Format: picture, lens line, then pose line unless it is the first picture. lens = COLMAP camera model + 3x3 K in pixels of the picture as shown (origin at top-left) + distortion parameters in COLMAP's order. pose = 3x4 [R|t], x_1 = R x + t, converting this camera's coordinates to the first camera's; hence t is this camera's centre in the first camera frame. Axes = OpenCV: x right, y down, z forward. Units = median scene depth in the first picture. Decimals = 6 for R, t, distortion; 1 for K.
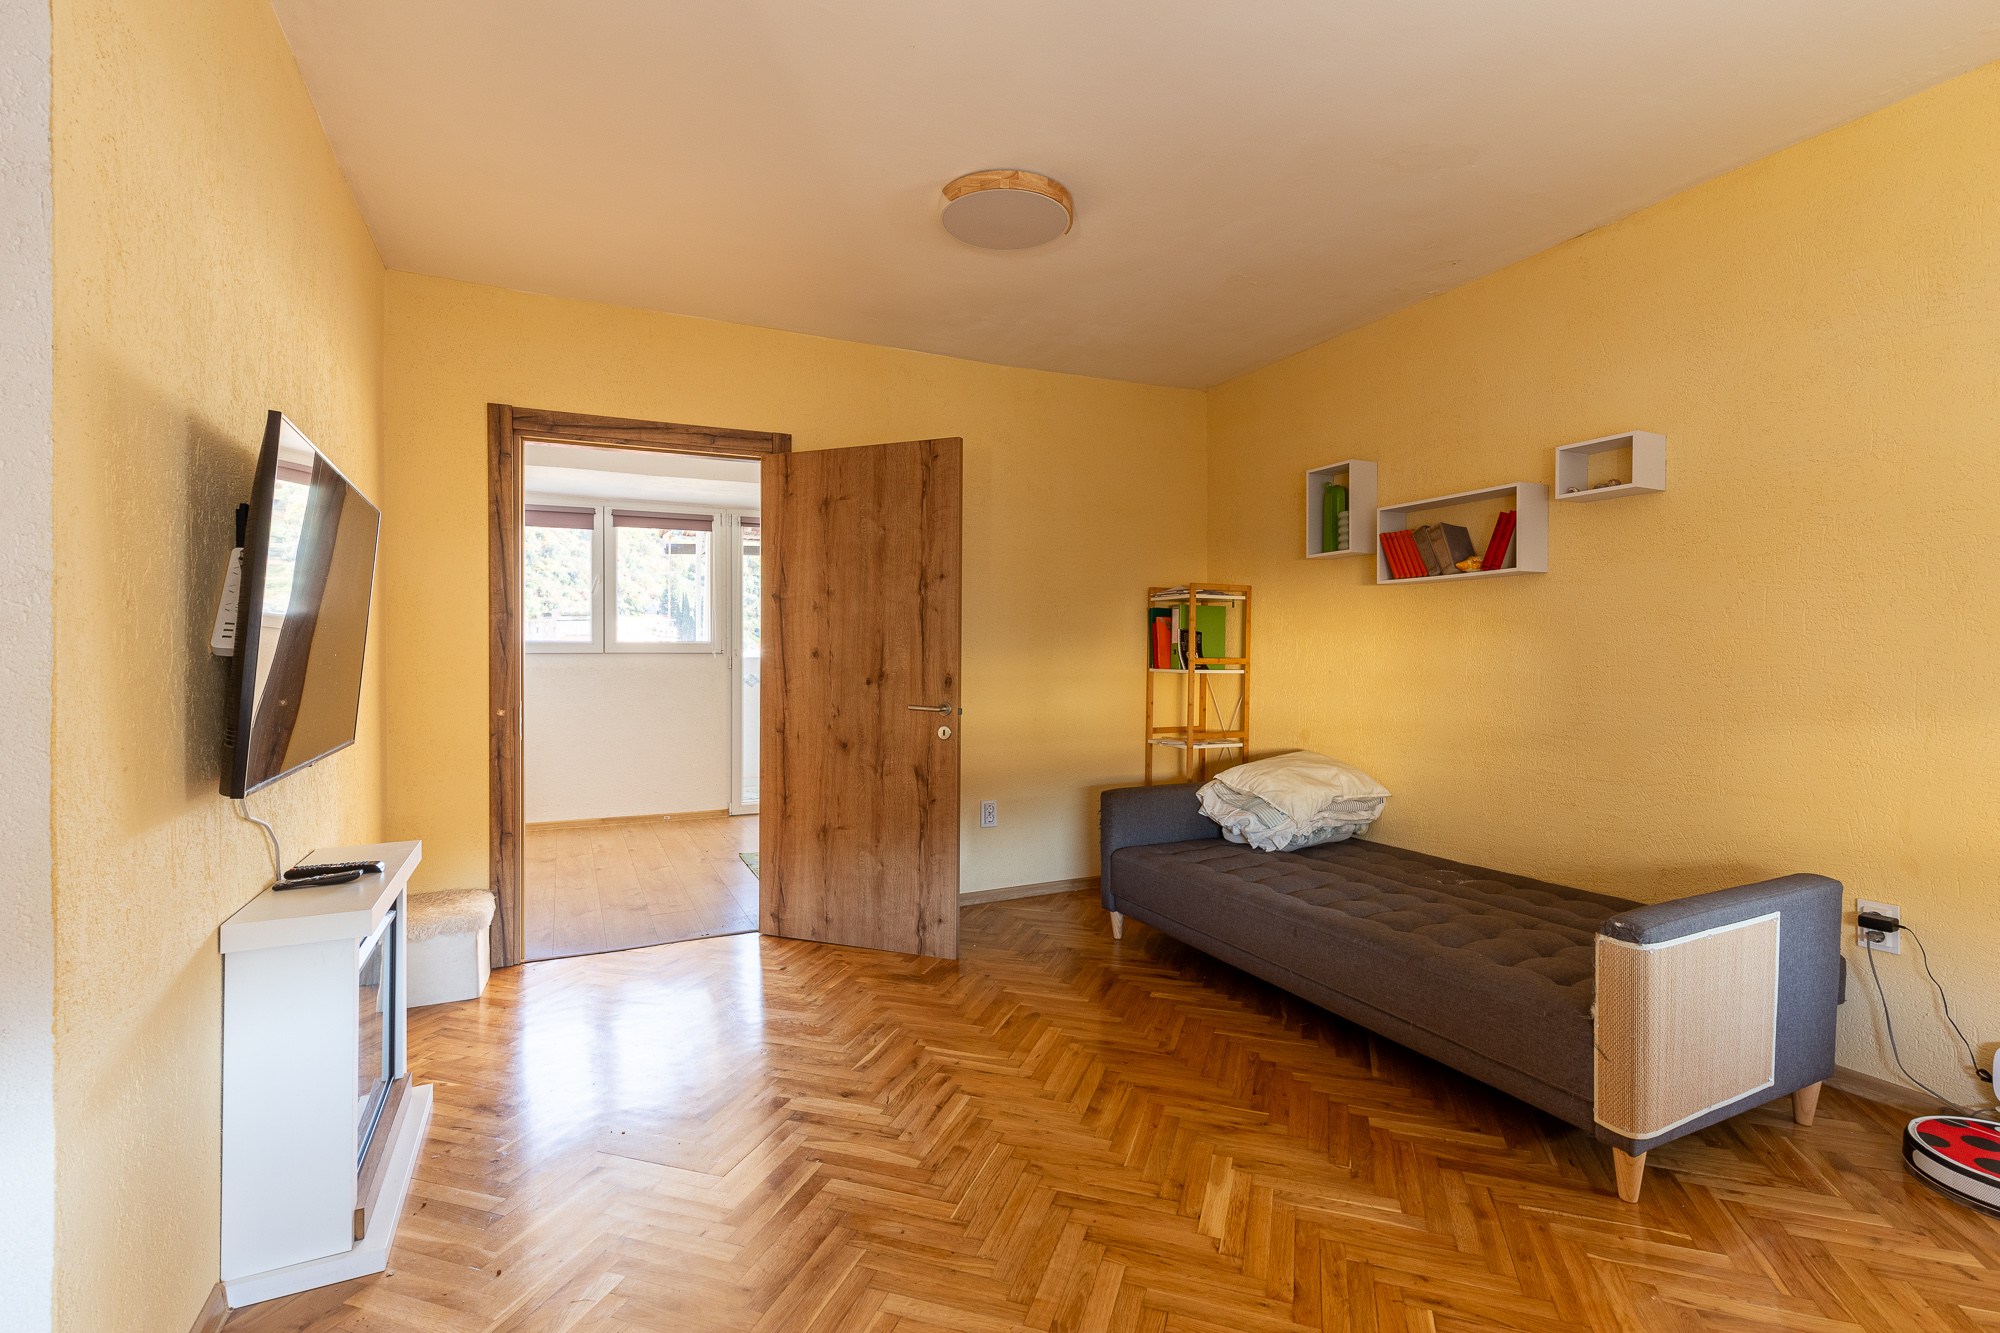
lens RADIAL K [[898.2, 0, 1012.5], [0, 898.2, 667.5], [0, 0, 1]] dist [0.008780, -0.000546]
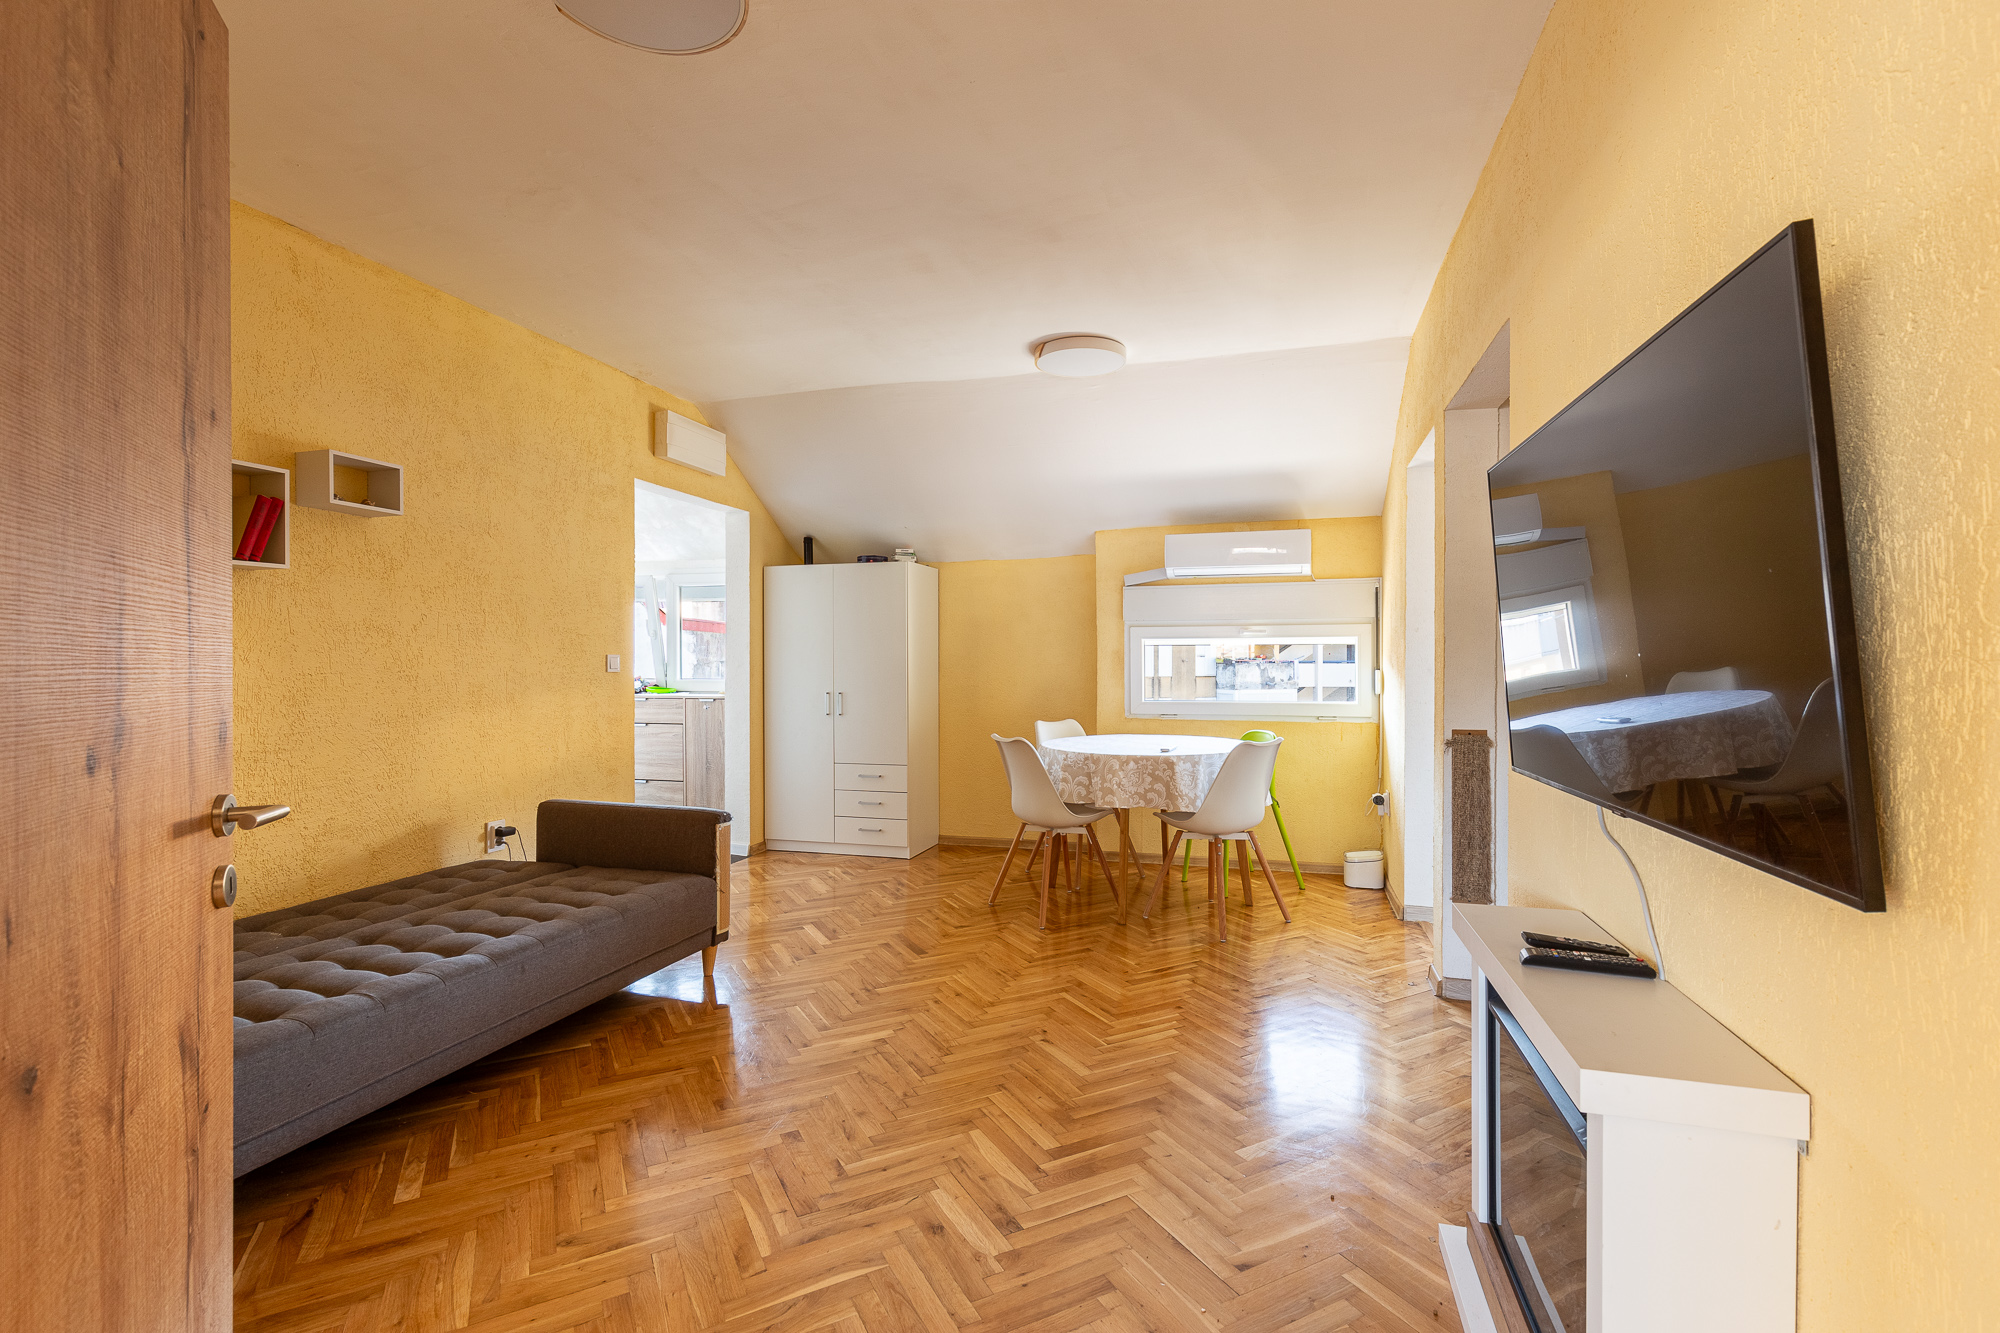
lens RADIAL K [[898.2, 0, 1012.5], [0, 898.2, 667.5], [0, 0, 1]] dist [0.008780, -0.000546]
pose [[-0.731630, -0.000900, 0.681702, -0.750860], [0.008315, 0.999913, 0.010243, -0.014422], [-0.681651, 0.013162, -0.731559, 1.501472]]
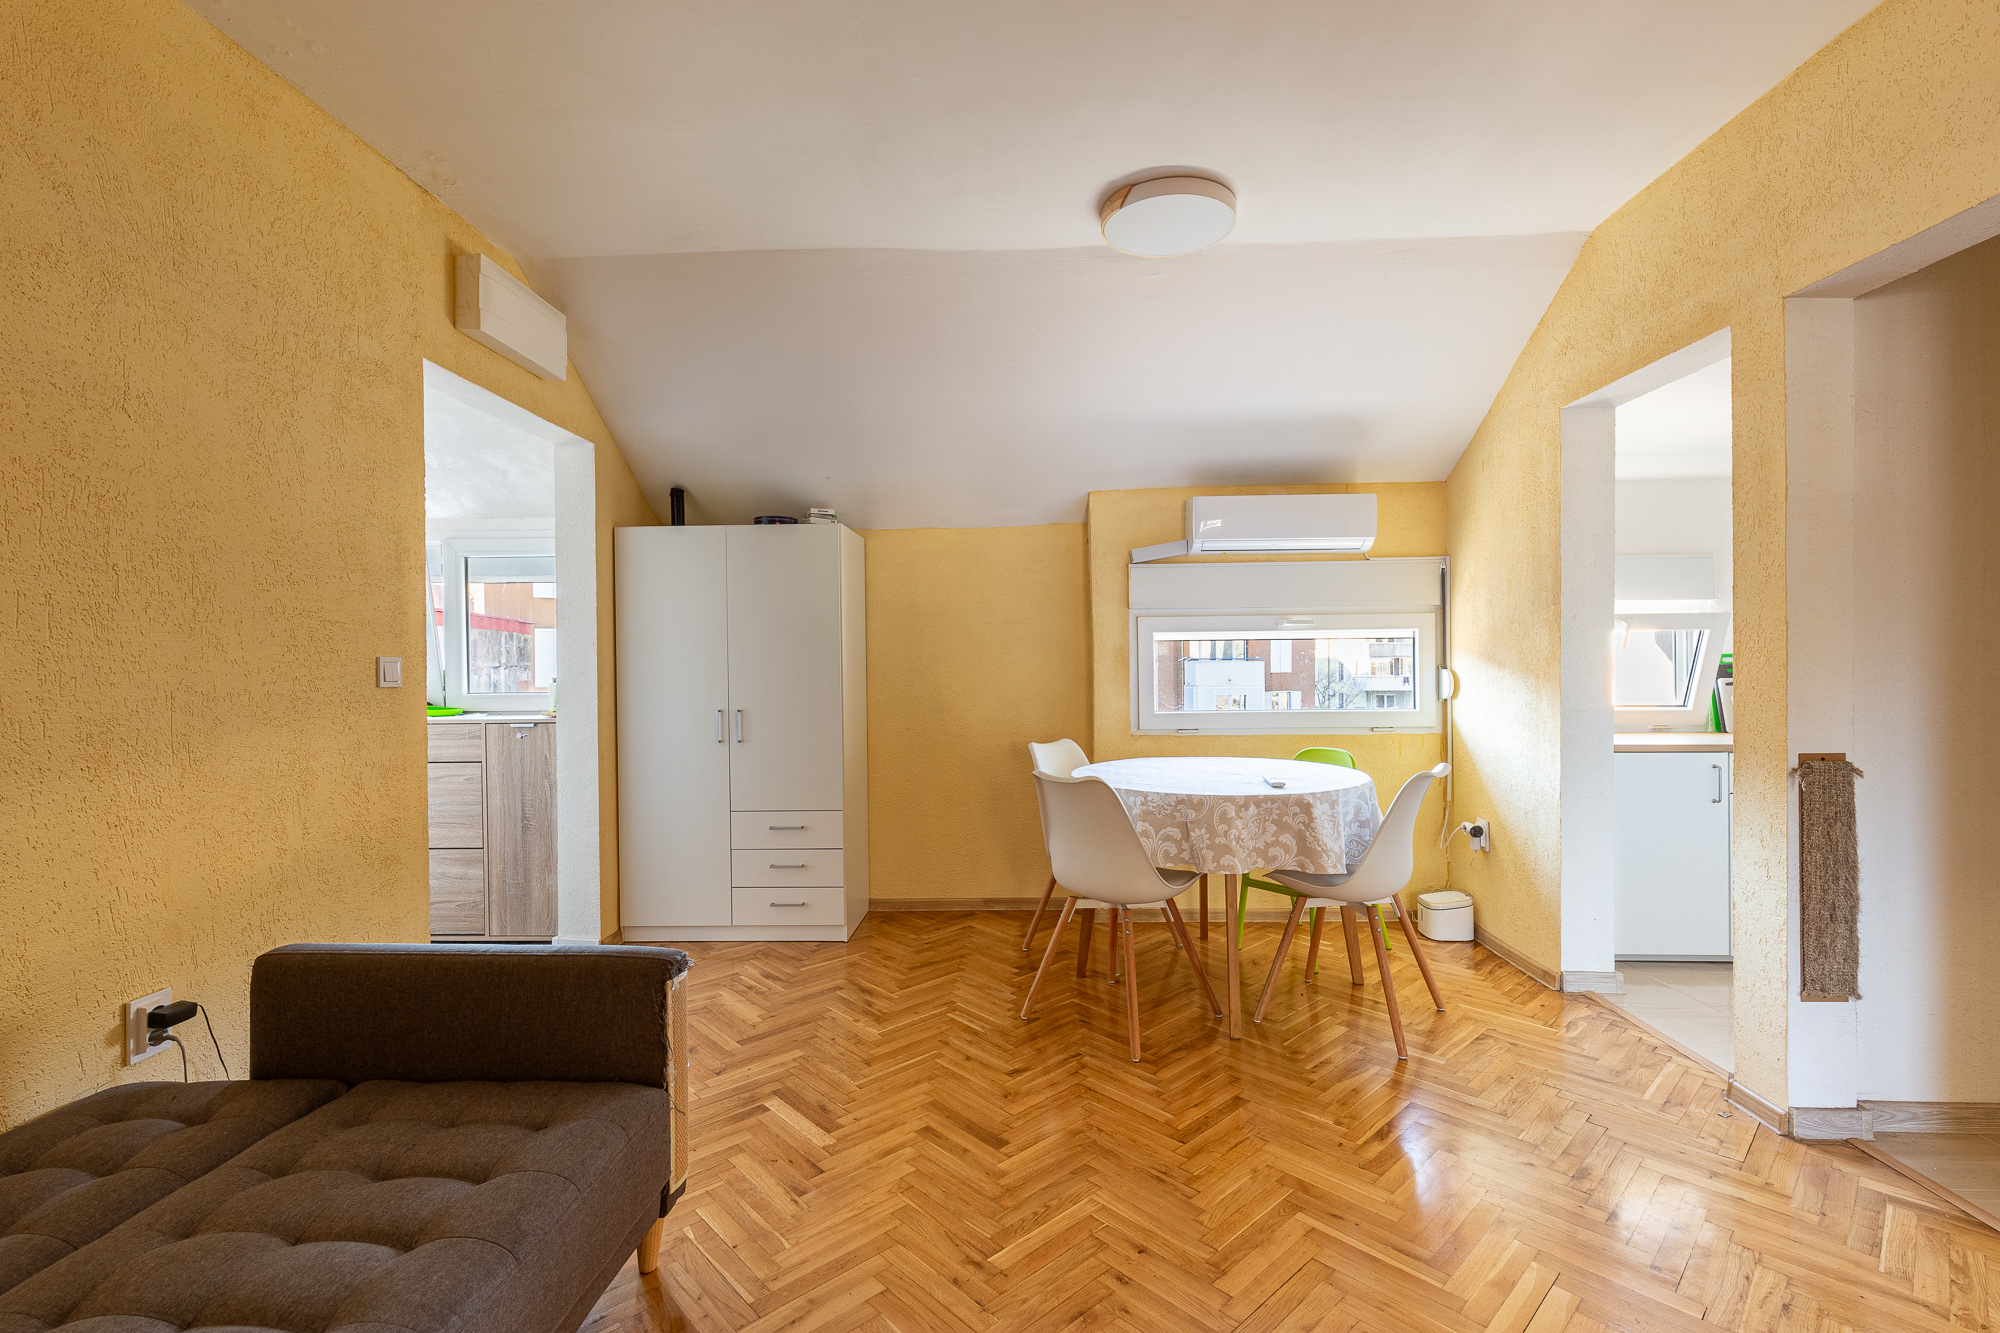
lens RADIAL K [[895.2, 0, 1010.4], [0, 895.2, 668.1], [0, 0, 1]] dist [0.006235, -0.000841]
pose [[-0.878707, 0.007817, 0.477298, -0.060735], [0.016126, 0.999781, 0.013314, -0.017768], [-0.477089, 0.019396, -0.878641, 1.296198]]
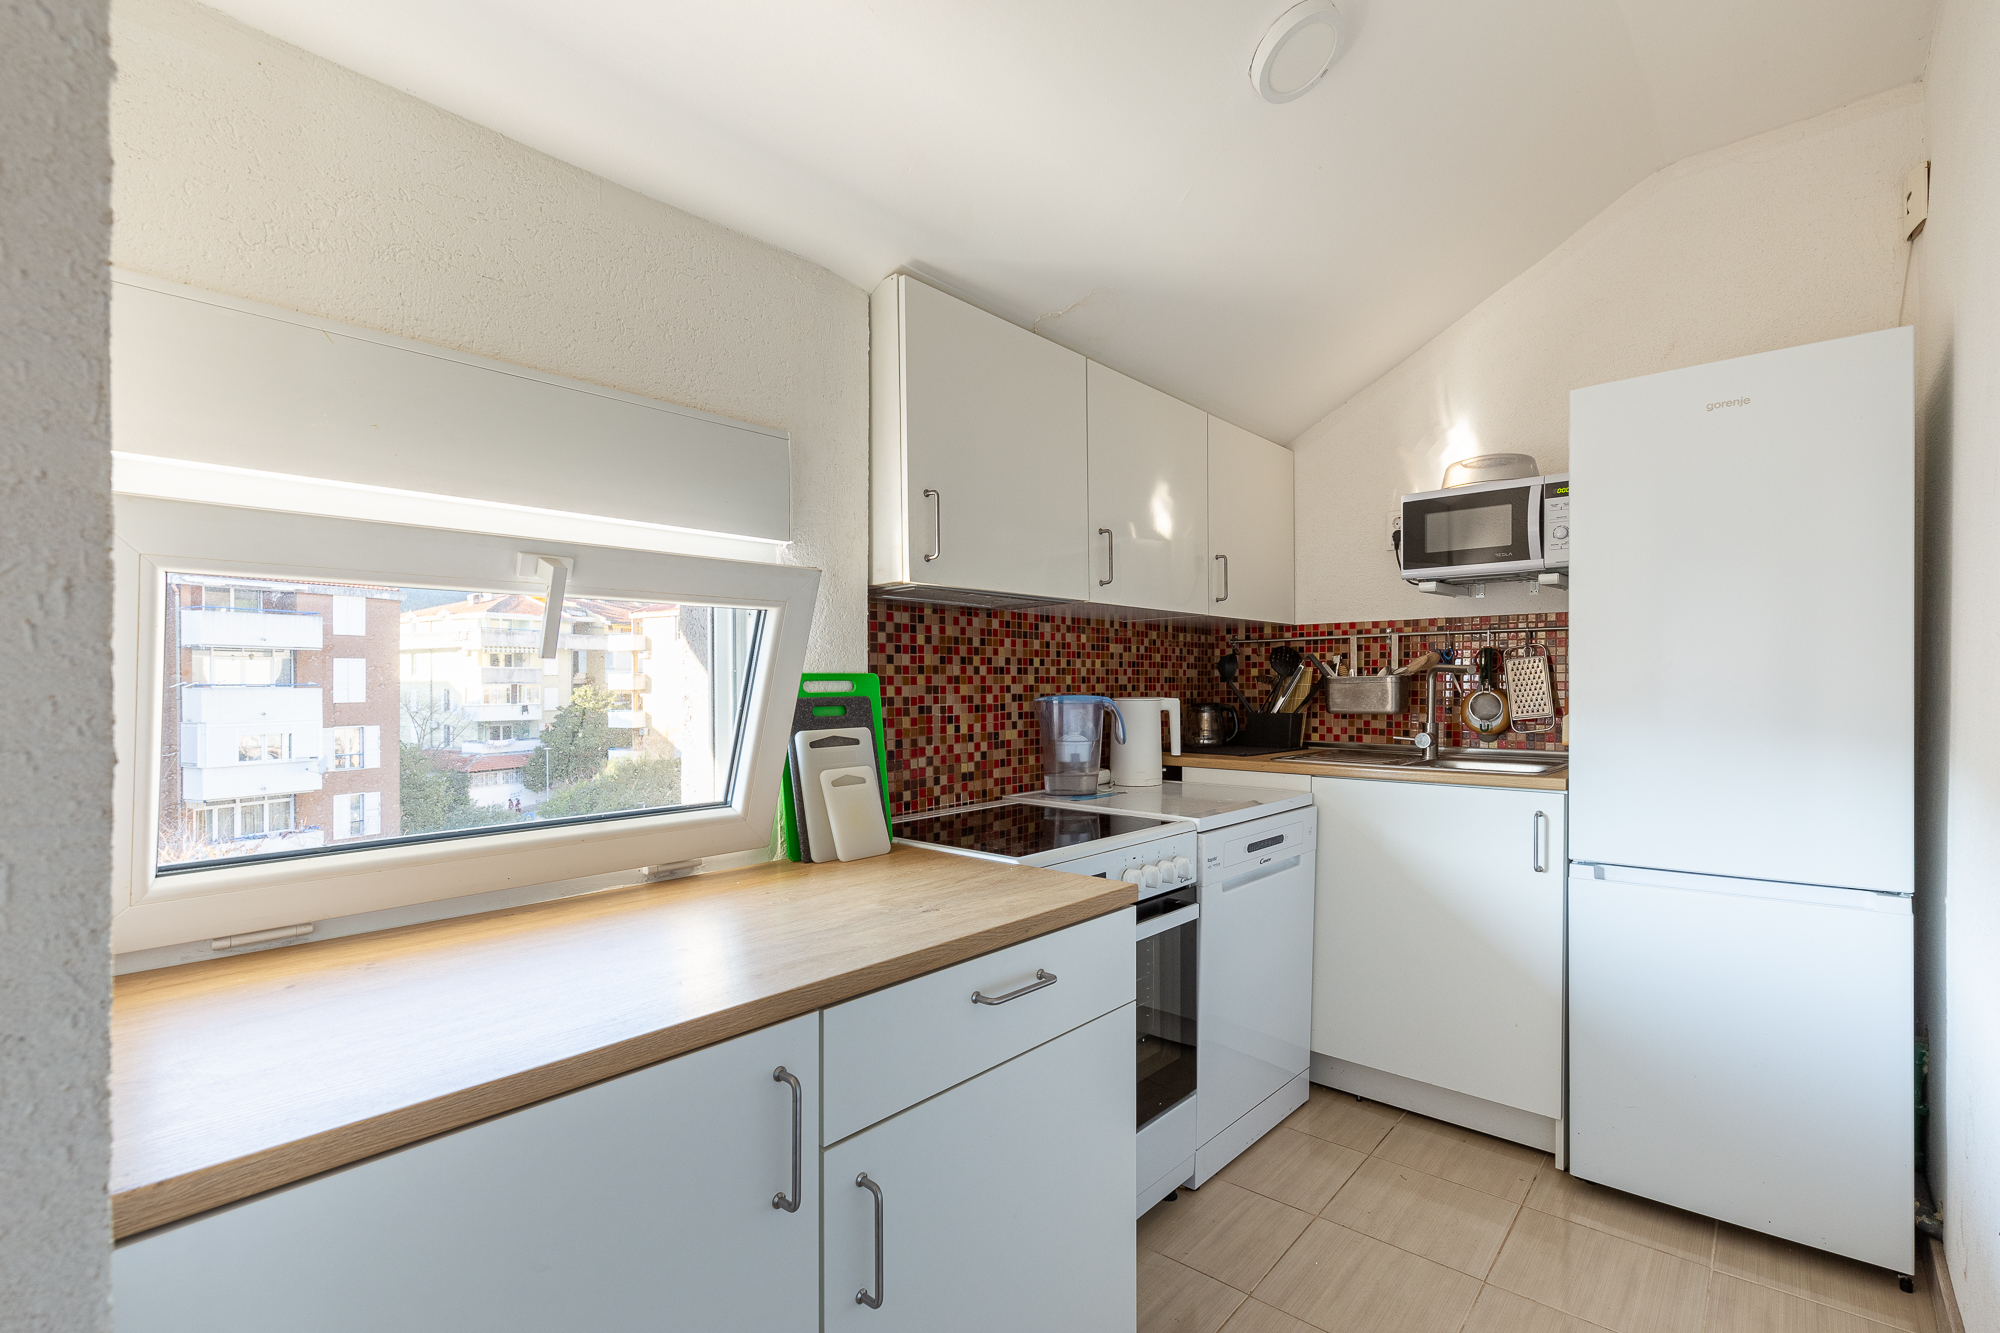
lens RADIAL K [[917.9, 0, 1025.6], [0, 917.9, 668.3], [0, 0, 1]] dist [-0.001382, -0.000185]
pose [[-0.918160, 0.001827, -0.396205, -0.297410], [0.004347, 0.999976, -0.005463, 0.000926], [0.396185, -0.006738, -0.918146, -0.052262]]
